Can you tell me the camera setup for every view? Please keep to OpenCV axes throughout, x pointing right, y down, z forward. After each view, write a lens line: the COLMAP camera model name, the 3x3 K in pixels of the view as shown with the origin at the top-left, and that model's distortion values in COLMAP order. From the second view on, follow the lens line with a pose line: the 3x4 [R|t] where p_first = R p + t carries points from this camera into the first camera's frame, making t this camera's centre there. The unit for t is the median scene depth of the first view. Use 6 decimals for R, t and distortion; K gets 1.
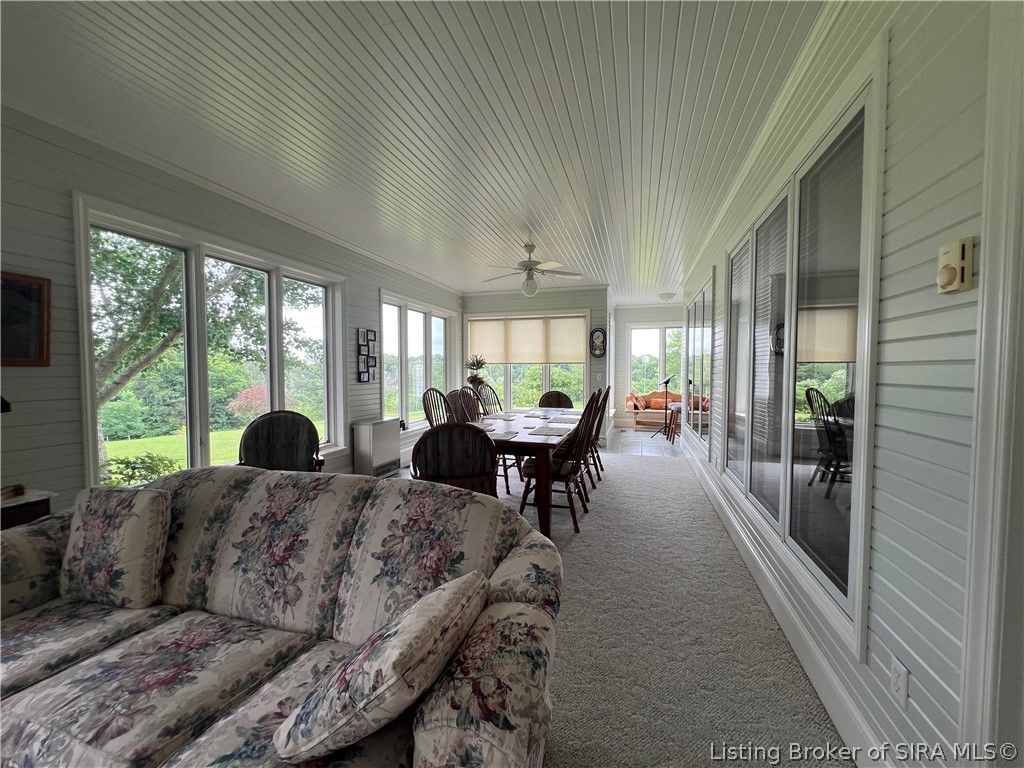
lens RADIAL K [[411.0, 0, 512.7], [0, 411.0, 384.8], [0, 0, 1]] dist [0.000224, 0.000018]
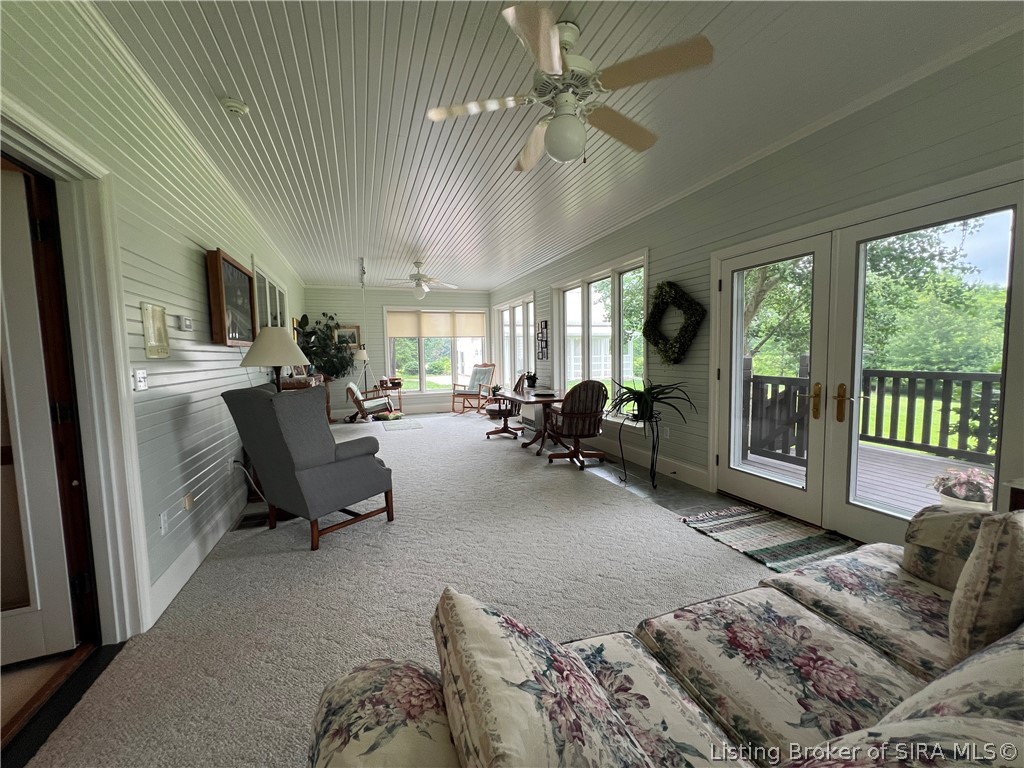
lens RADIAL K [[411.3, 0, 513.5], [0, 411.3, 385.4], [0, 0, 1]] dist [-0.000386, -0.000006]
pose [[-0.794190, 0.062832, -0.604412, 0.165584], [-0.004727, 0.993971, 0.109539, -0.014642], [0.607651, 0.089852, -0.789106, 1.407800]]
